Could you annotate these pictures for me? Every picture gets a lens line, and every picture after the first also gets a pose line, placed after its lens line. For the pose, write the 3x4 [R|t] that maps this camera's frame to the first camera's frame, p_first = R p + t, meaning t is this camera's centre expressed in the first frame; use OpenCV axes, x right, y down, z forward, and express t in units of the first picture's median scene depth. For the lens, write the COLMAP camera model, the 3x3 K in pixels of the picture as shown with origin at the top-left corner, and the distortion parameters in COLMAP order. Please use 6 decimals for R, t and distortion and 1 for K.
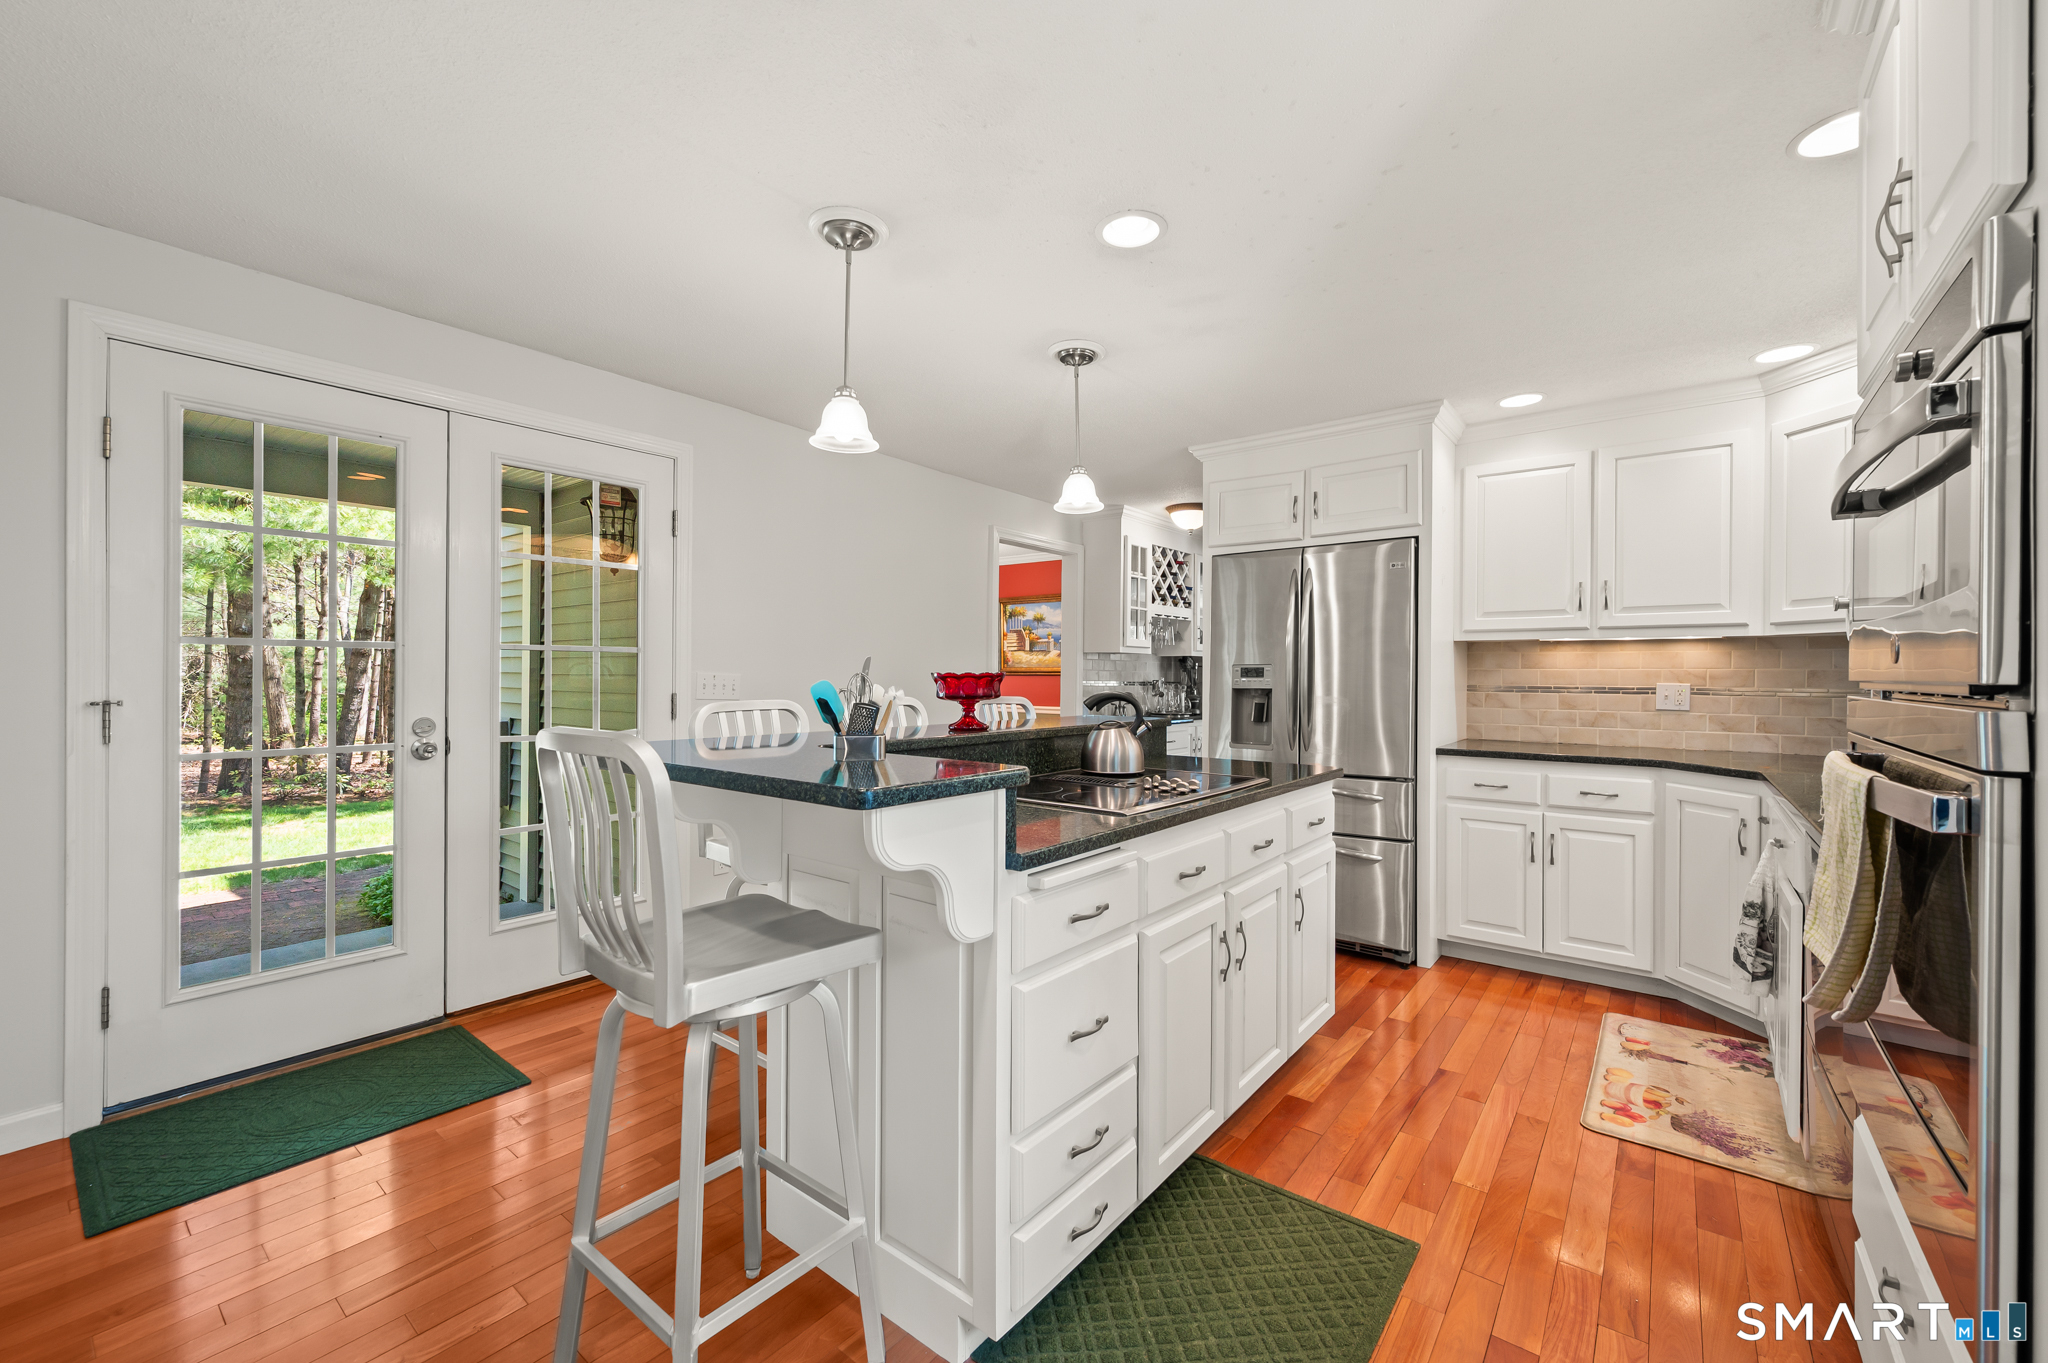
lens RADIAL K [[830.2, 0, 1027.1], [0, 830.2, 677.2], [0, 0, 1]] dist [-0.001445, -0.000225]
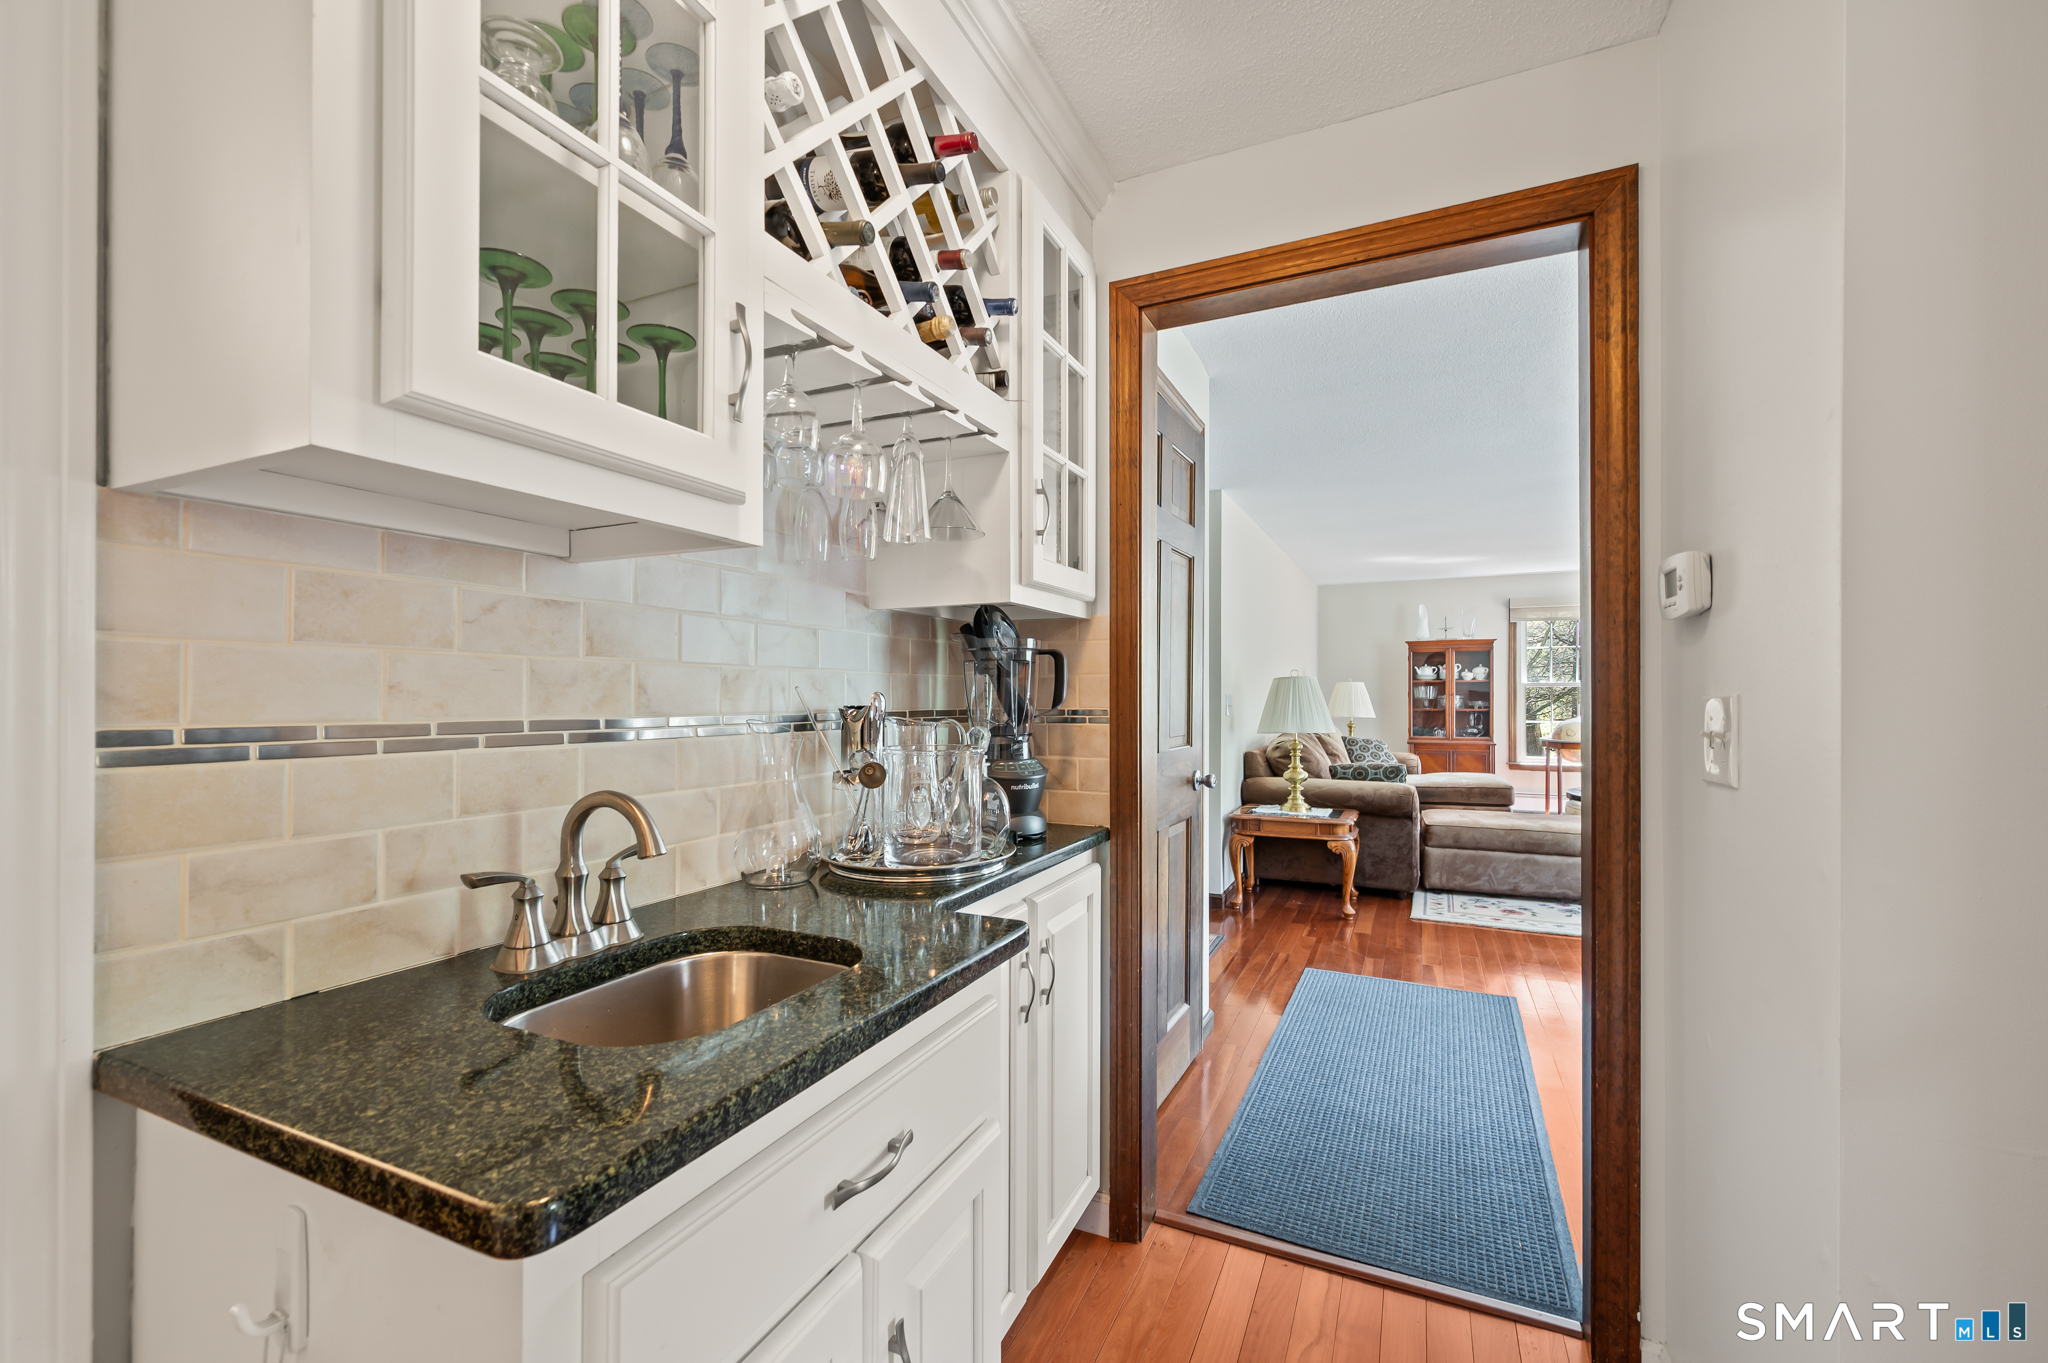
lens RADIAL K [[830.2, 0, 1027.1], [0, 830.2, 677.2], [0, 0, 1]] dist [-0.001445, -0.000225]
pose [[0.975994, -0.002119, 0.217788, 0.279471], [0.005234, 0.999892, -0.013728, -0.002073], [-0.217735, 0.014538, 0.975900, 1.418433]]
